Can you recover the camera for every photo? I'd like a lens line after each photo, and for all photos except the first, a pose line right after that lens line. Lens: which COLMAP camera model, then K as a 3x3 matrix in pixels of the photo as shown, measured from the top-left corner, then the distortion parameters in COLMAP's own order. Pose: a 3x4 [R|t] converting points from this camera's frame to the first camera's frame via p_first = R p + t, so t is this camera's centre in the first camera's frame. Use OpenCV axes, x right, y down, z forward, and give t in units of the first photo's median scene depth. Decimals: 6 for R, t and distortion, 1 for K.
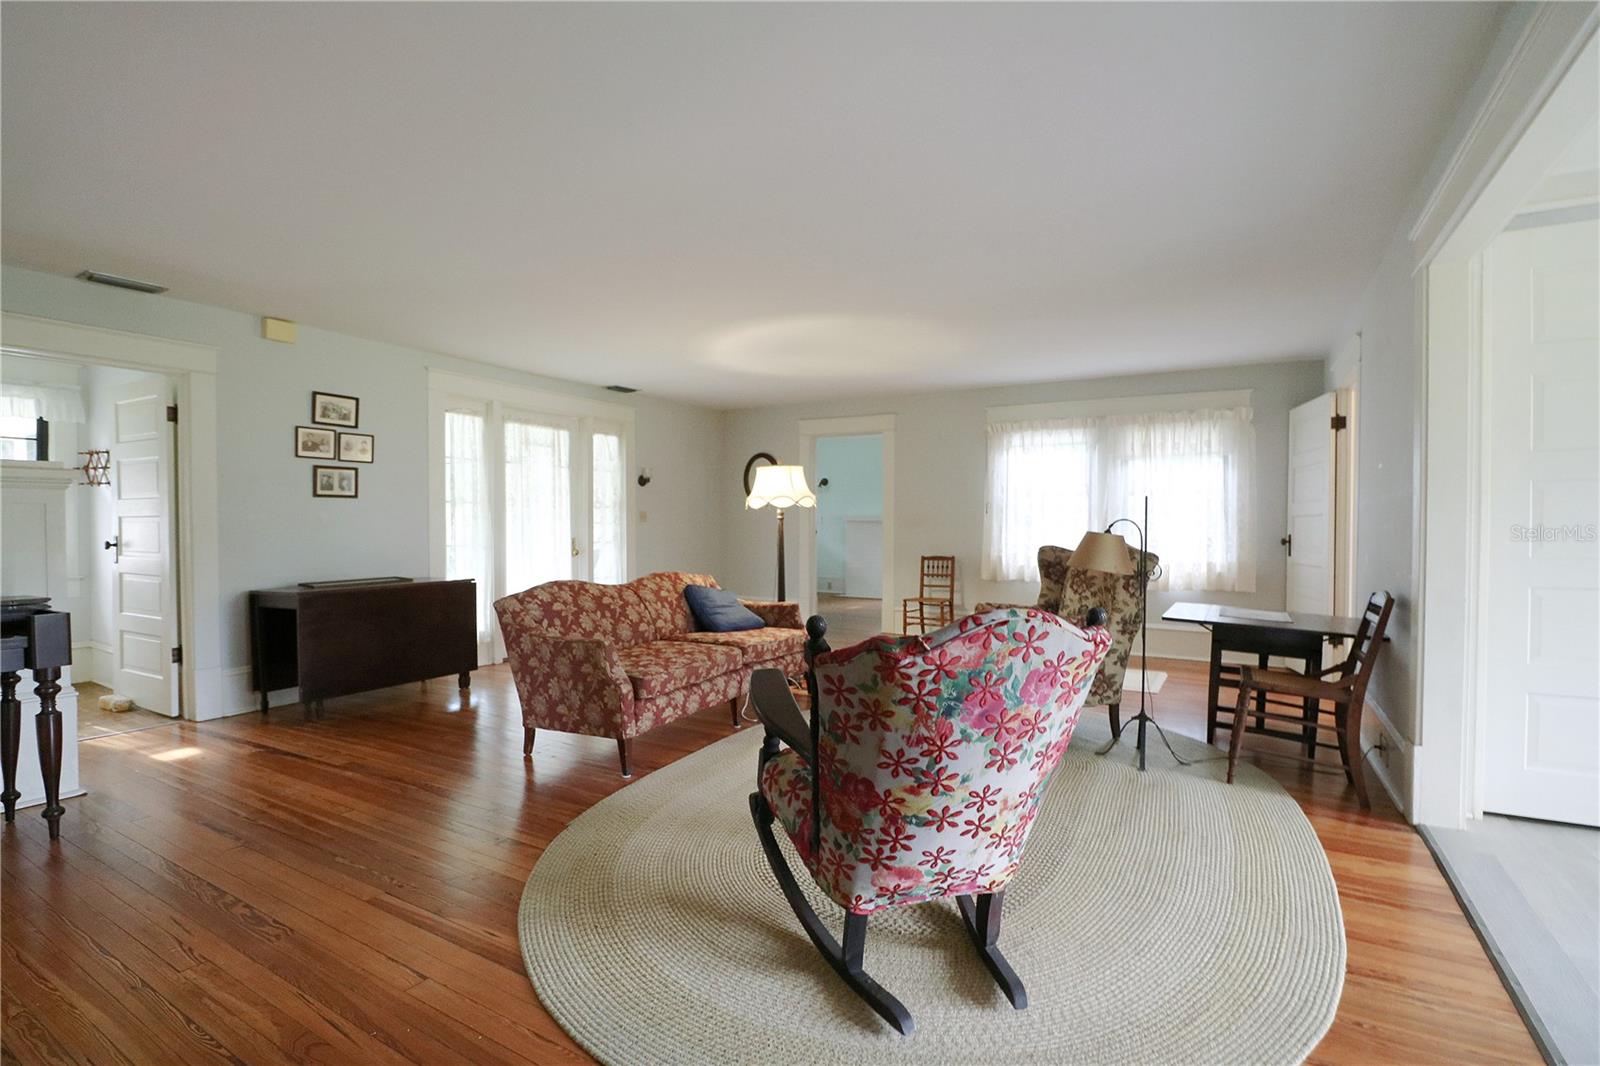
lens RADIAL K [[746.5, 0, 804.6], [0, 746.5, 535.4], [0, 0, 1]] dist [-0.022283, -0.000897]
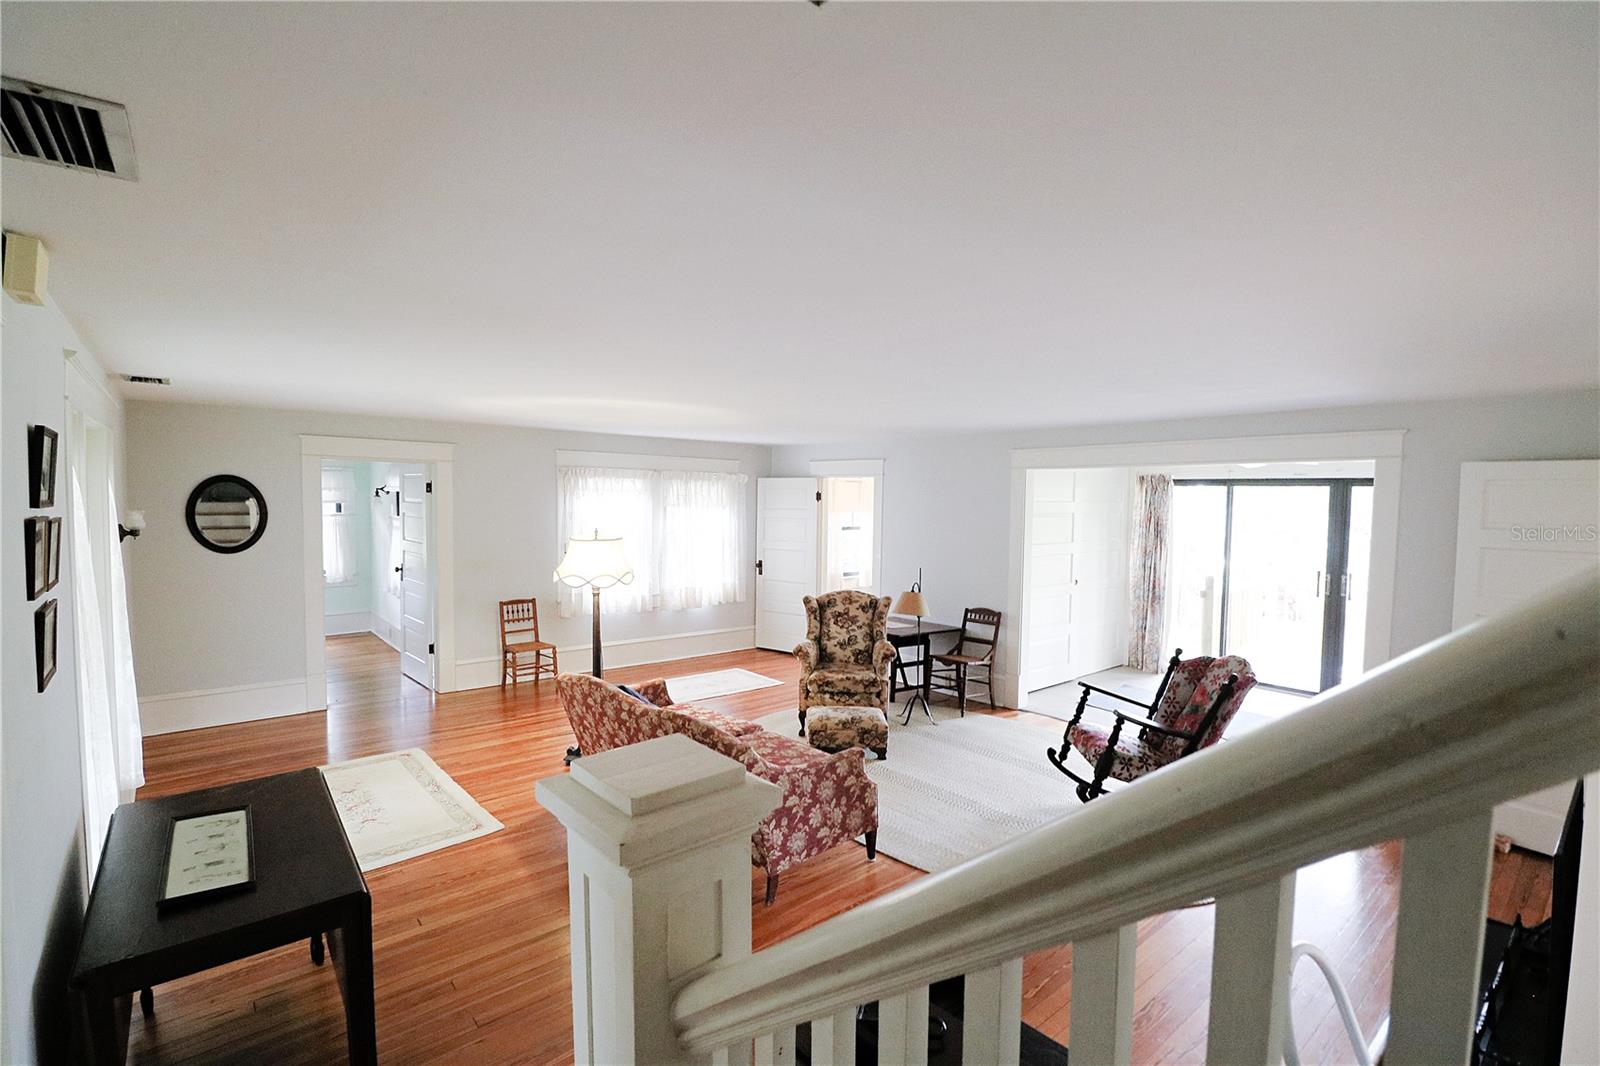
lens RADIAL K [[746.5, 0, 806.9], [0, 746.5, 536.5], [0, 0, 1]] dist [-0.022283, -0.000897]
pose [[0.351492, -0.052124, 0.934739, -1.054842], [0.006091, 0.998555, 0.053392, -0.185875], [-0.936171, -0.013074, 0.351302, 0.562045]]
